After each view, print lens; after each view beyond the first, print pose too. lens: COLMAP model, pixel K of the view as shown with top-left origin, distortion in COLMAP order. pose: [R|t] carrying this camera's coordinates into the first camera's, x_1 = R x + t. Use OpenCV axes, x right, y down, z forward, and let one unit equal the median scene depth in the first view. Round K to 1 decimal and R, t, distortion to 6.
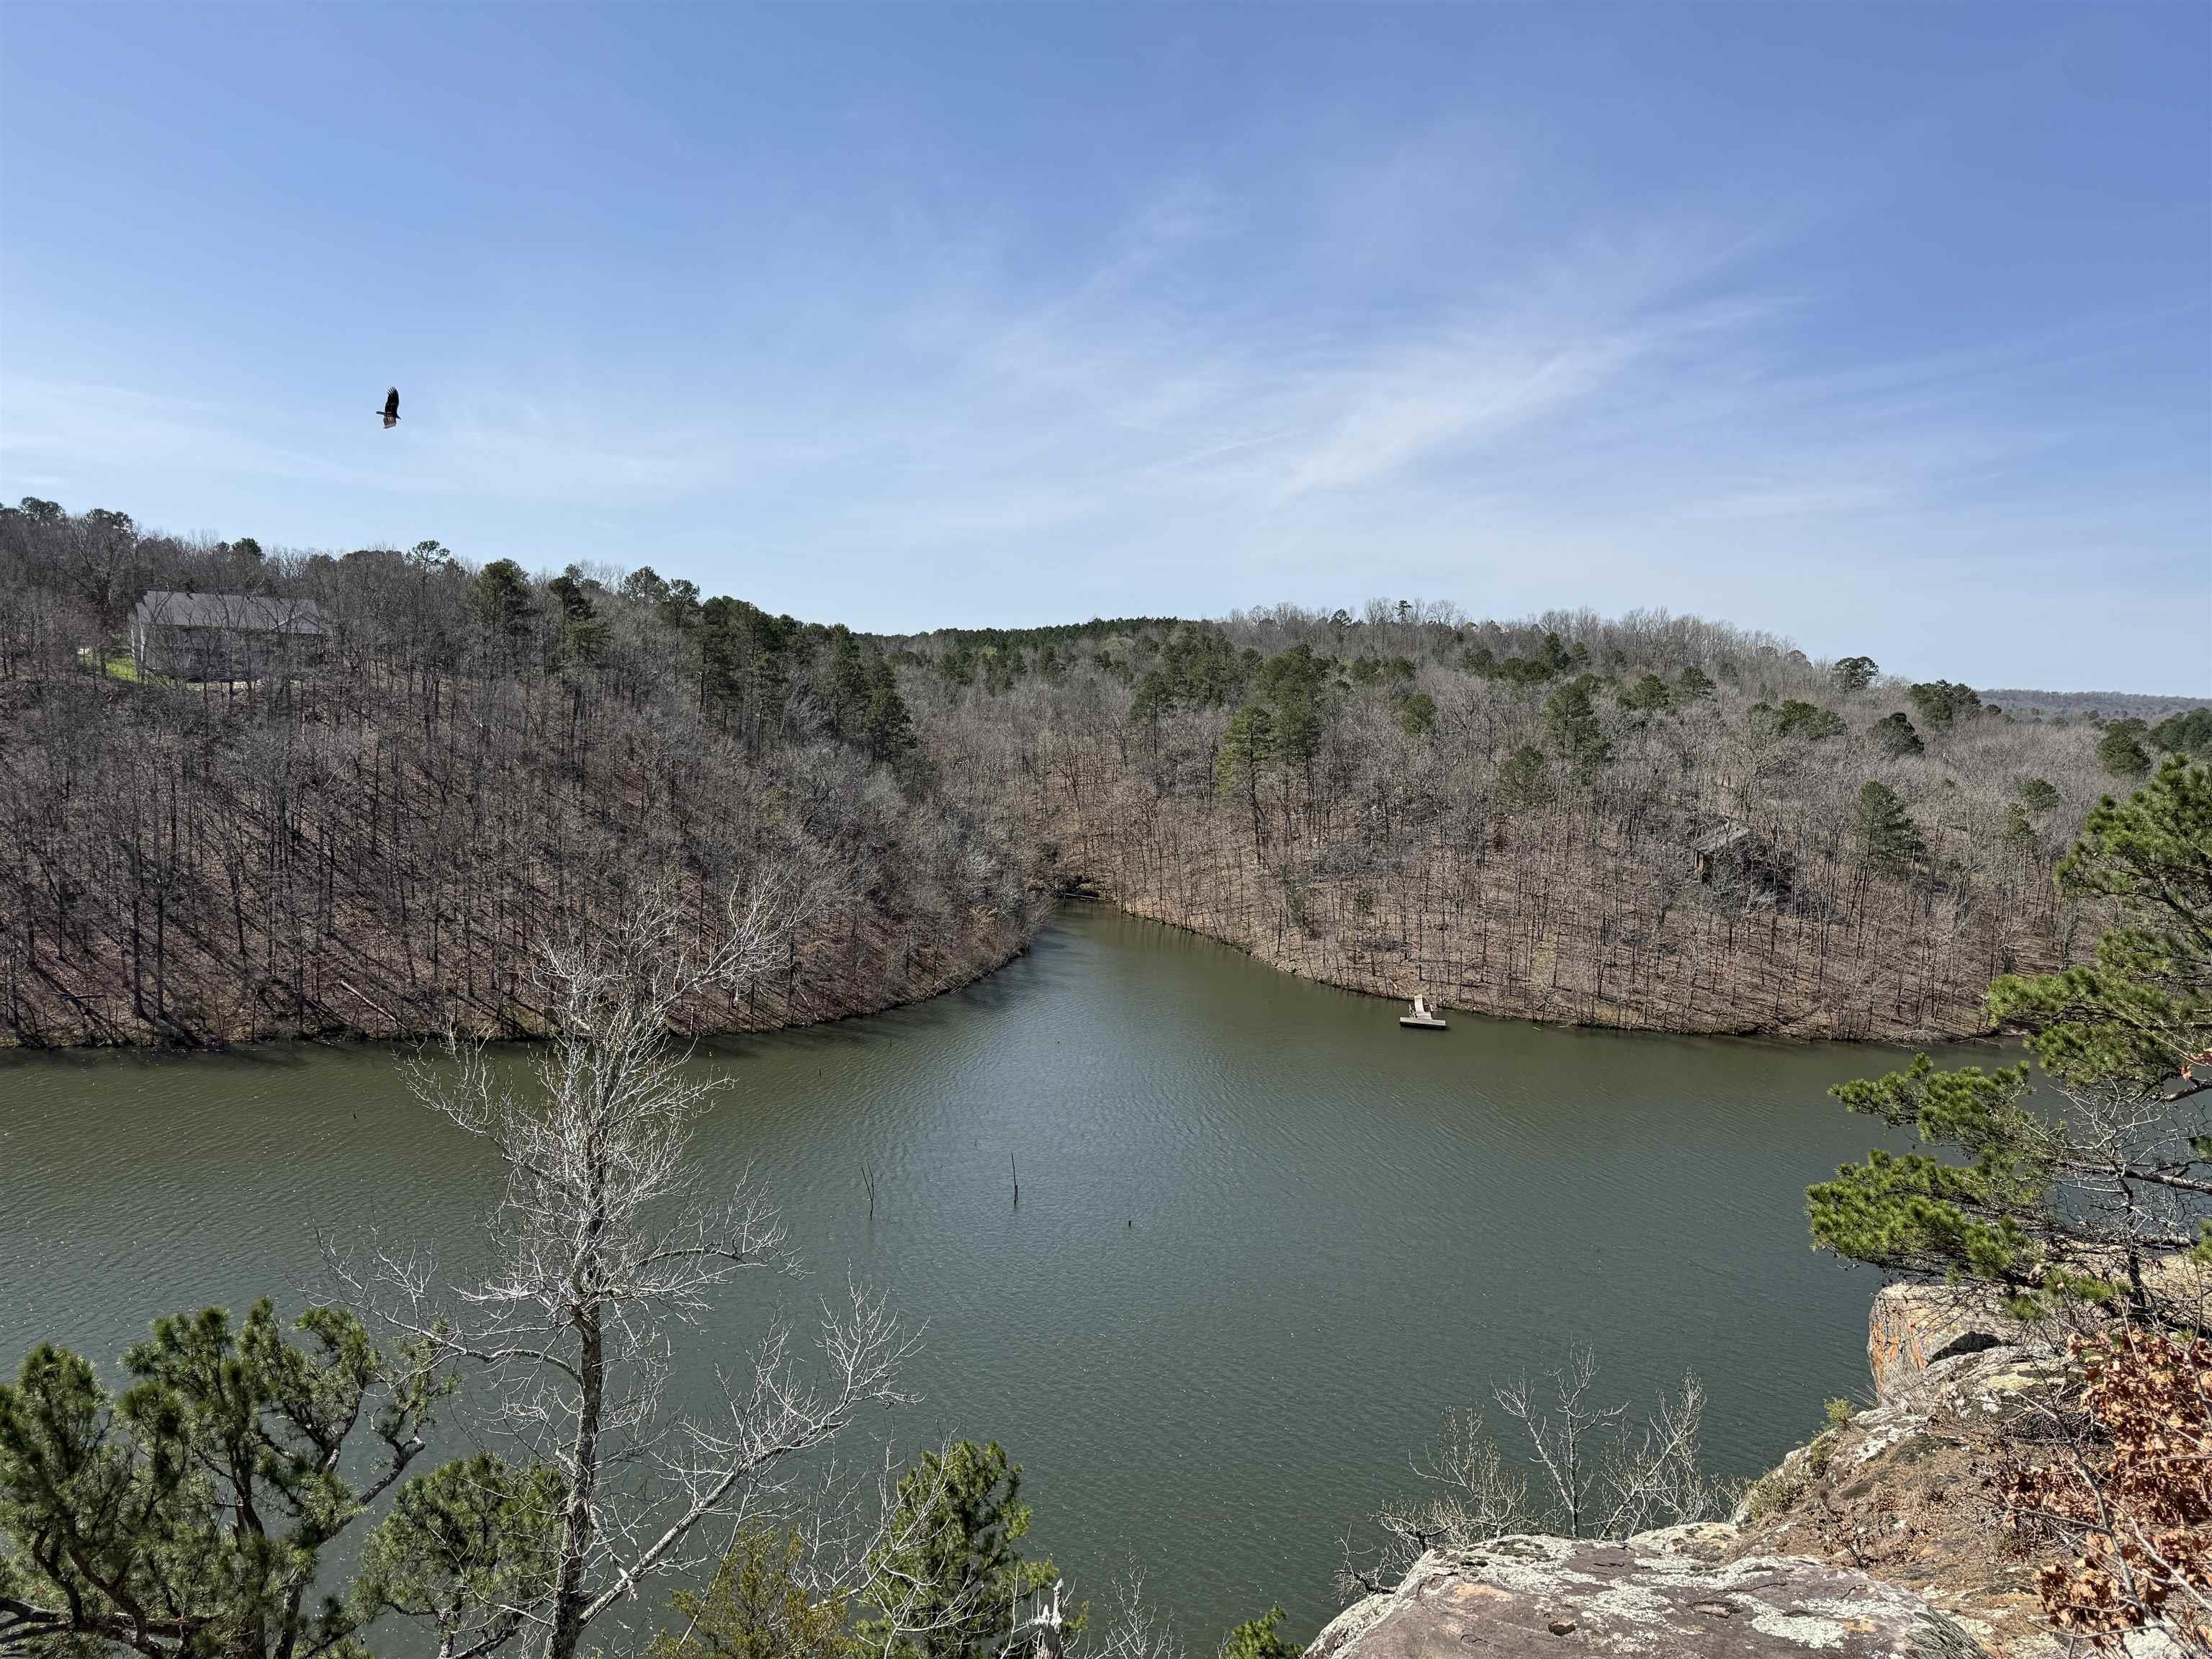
lens RADIAL K [[1546.8, 0, 1107.2], [0, 1546.8, 848.6], [0, 0, 1]] dist [0.079294, -0.096751]
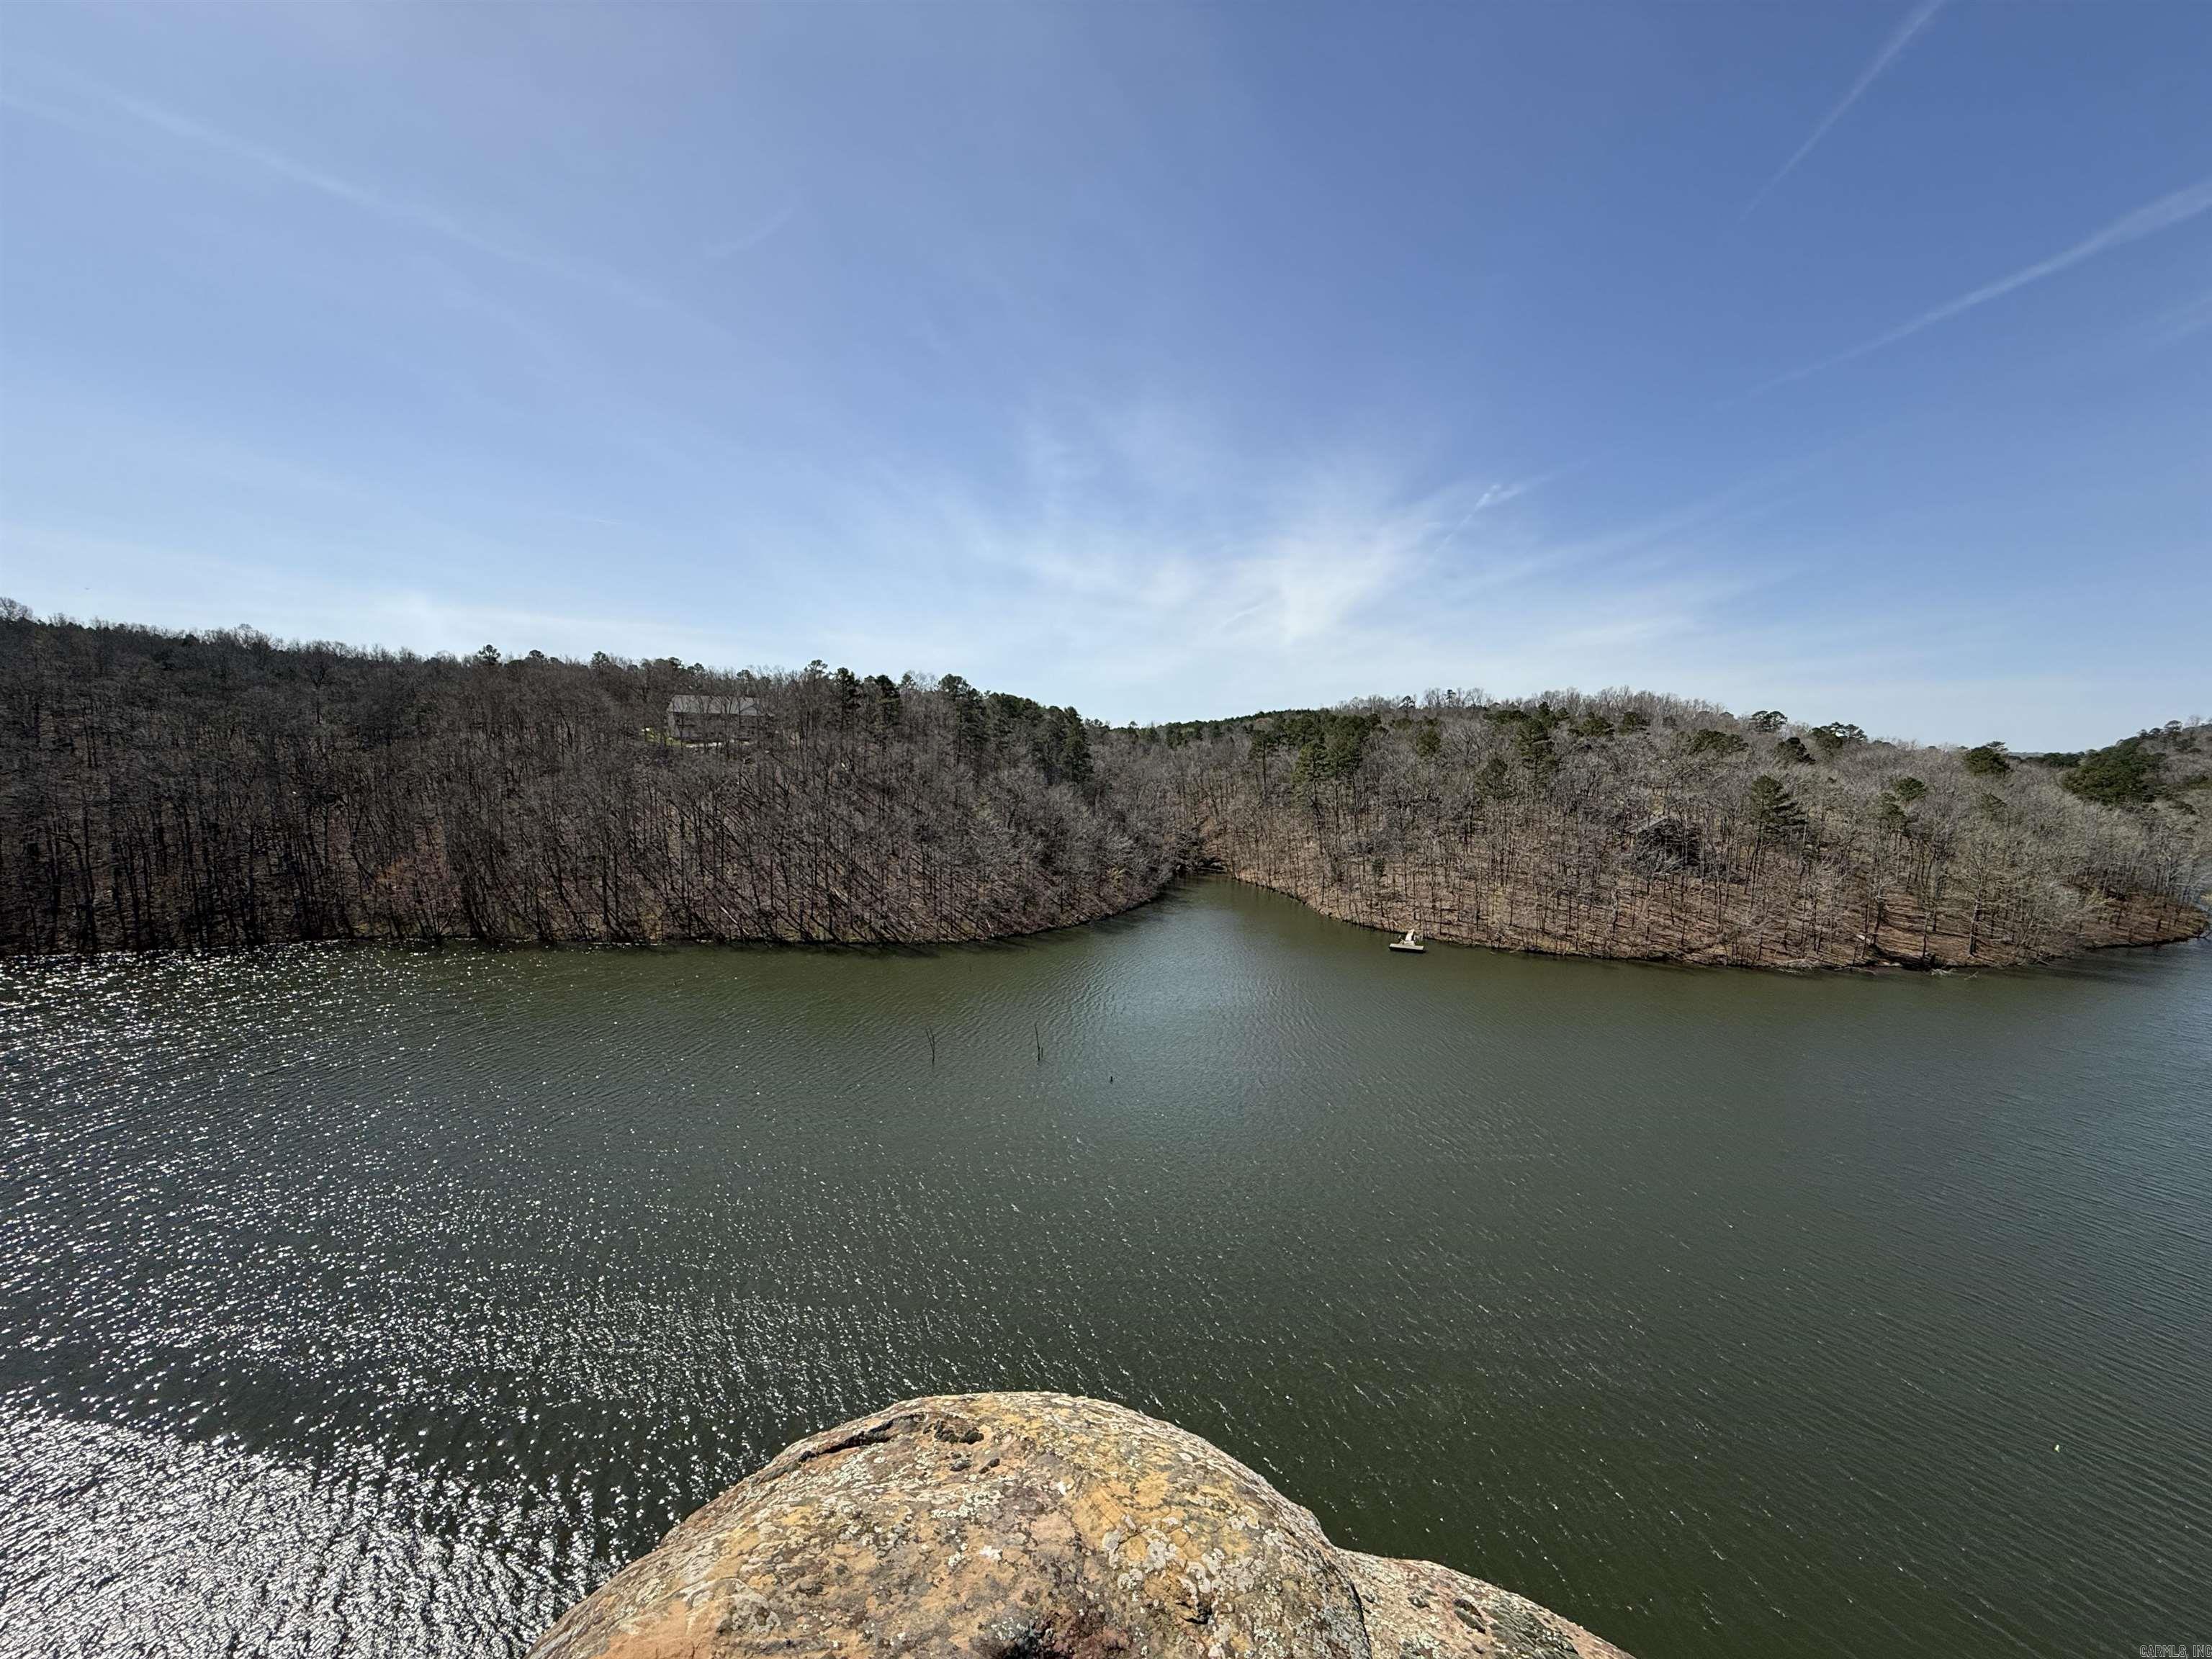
lens RADIAL K [[875.2, 0, 1103.4], [0, 875.2, 834.0], [0, 0, 1]] dist [0.004921, -0.003142]
pose [[0.975678, -0.007767, -0.219072, 0.101576], [0.001457, 0.999580, -0.028953, 0.028682], [0.219205, 0.027930, 0.975279, 0.142653]]
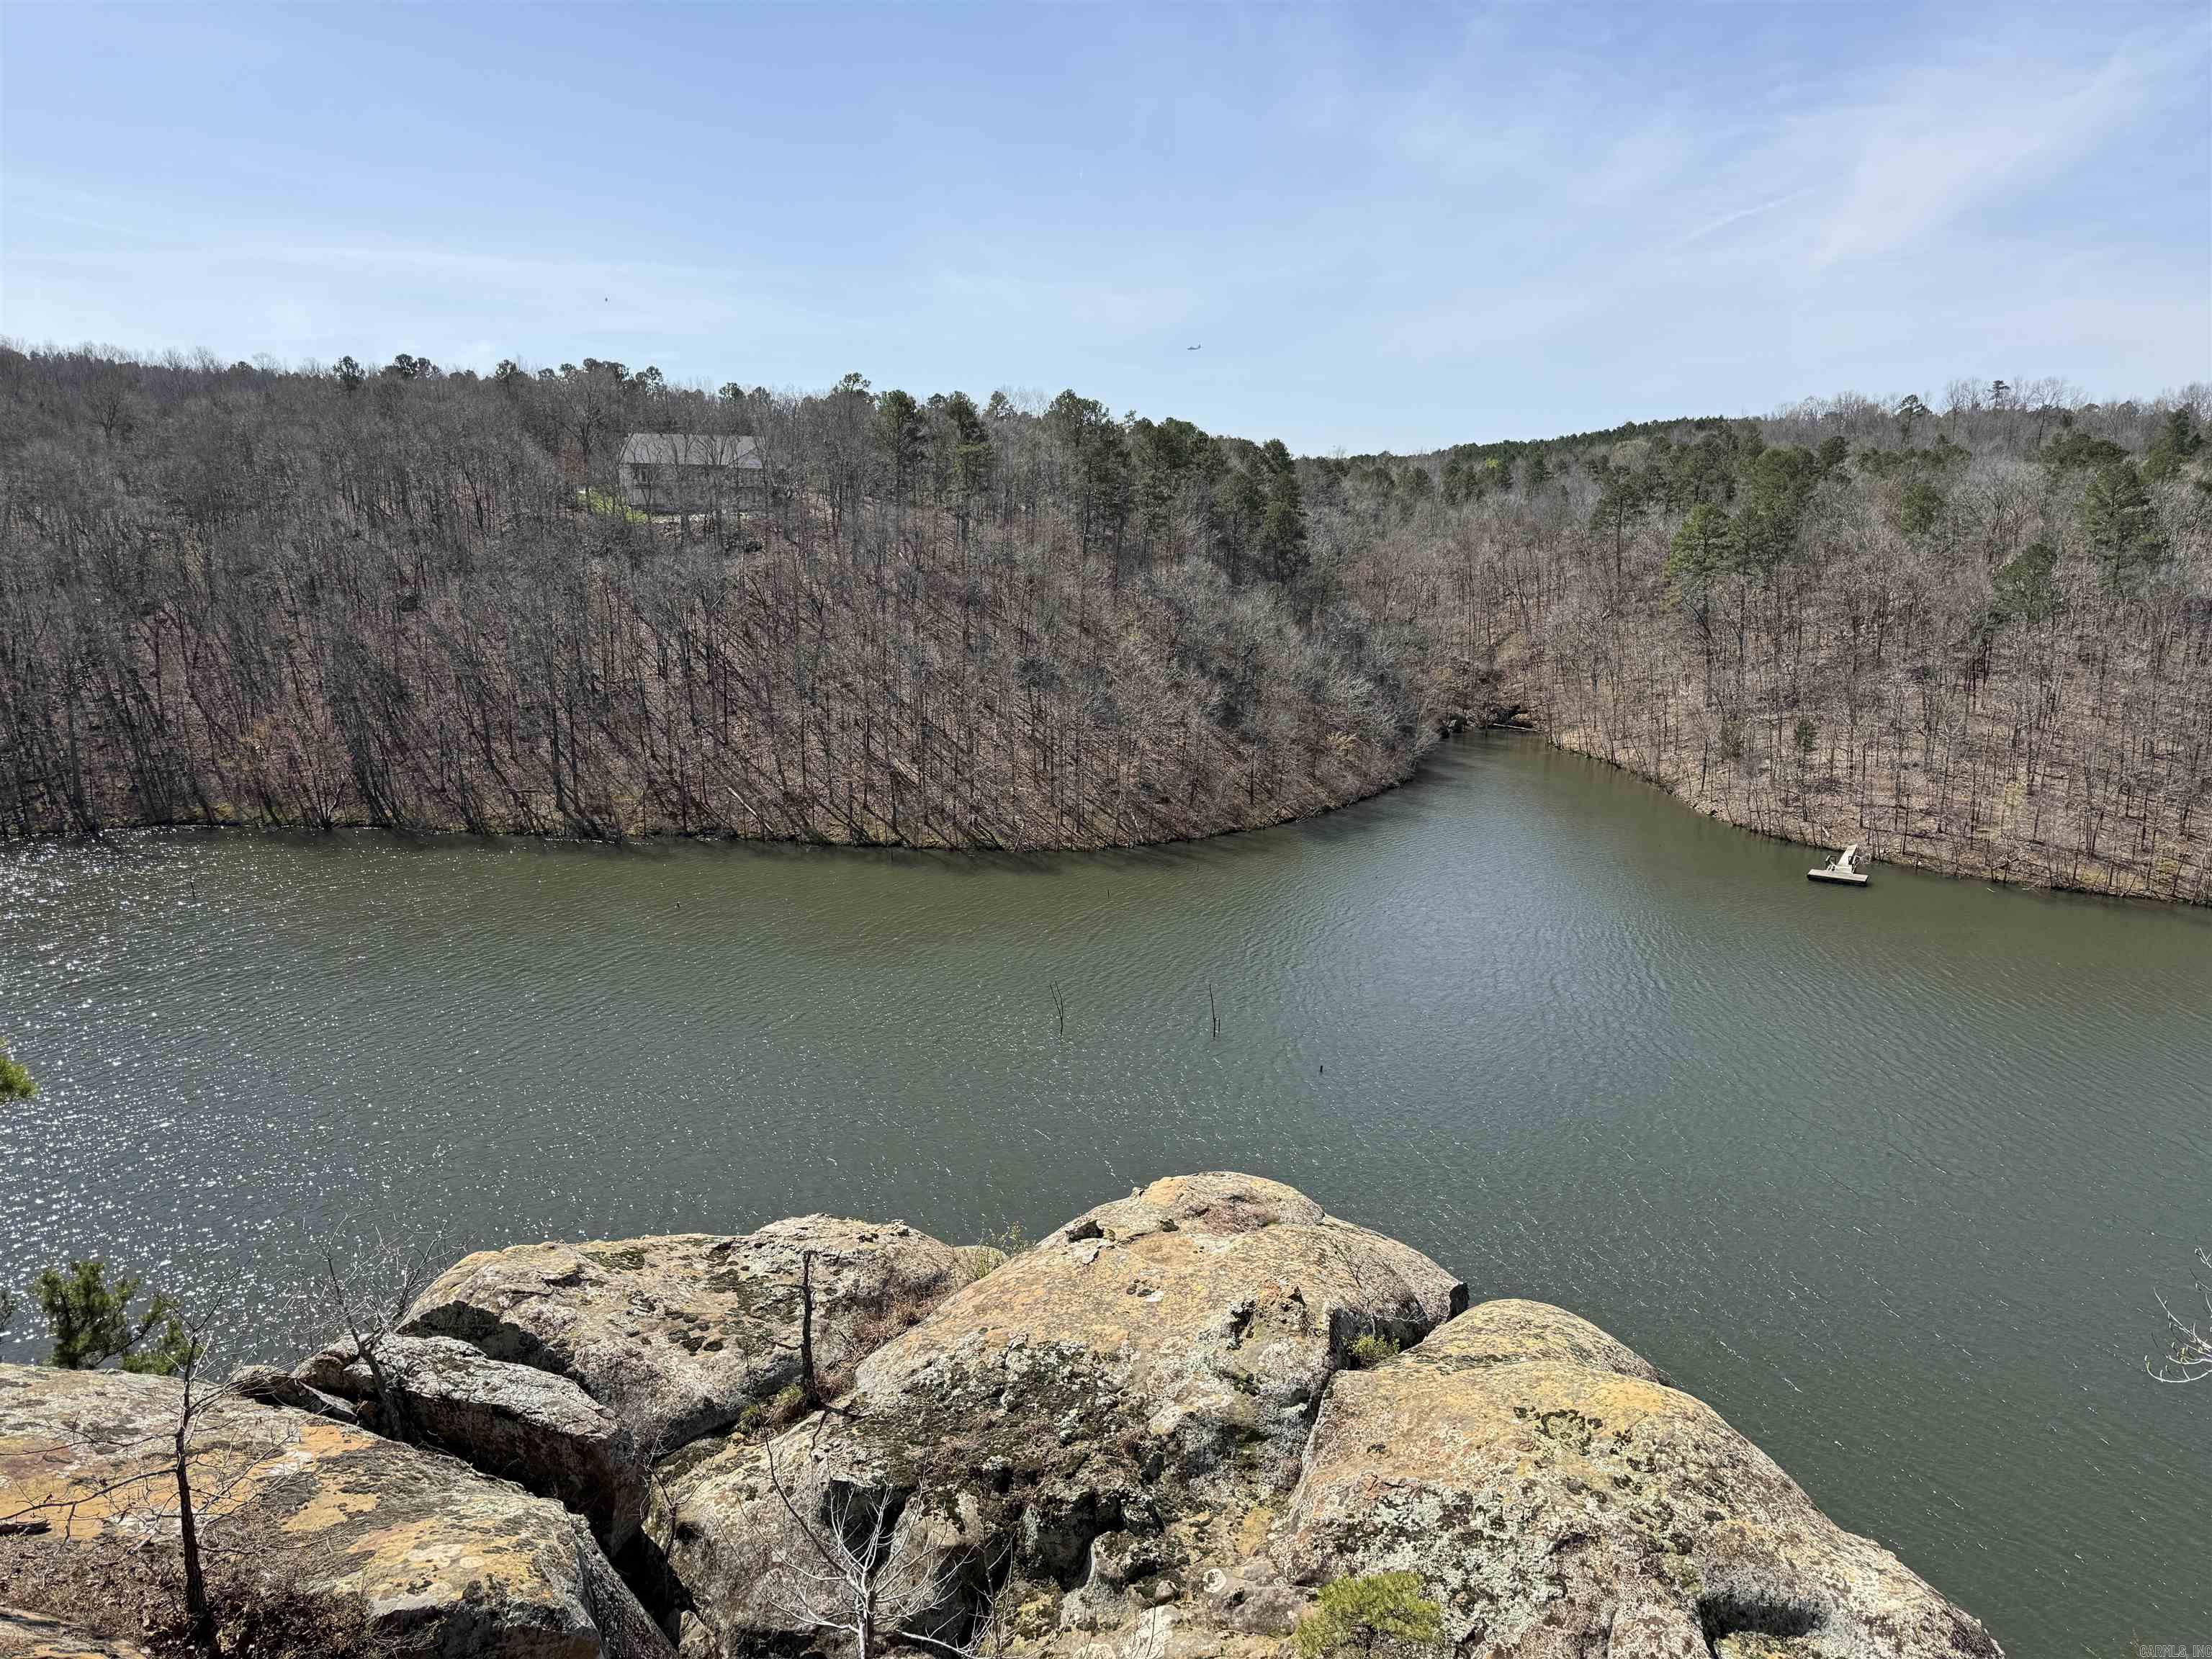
lens RADIAL K [[1546.8, 0, 1113.7], [0, 1546.8, 843.0], [0, 0, 1]] dist [0.079294, -0.096751]
pose [[0.936992, 0.042960, -0.346700, 0.120880], [-0.007589, 0.994679, 0.102741, 0.008845], [0.349269, -0.093636, 0.932332, 0.065613]]
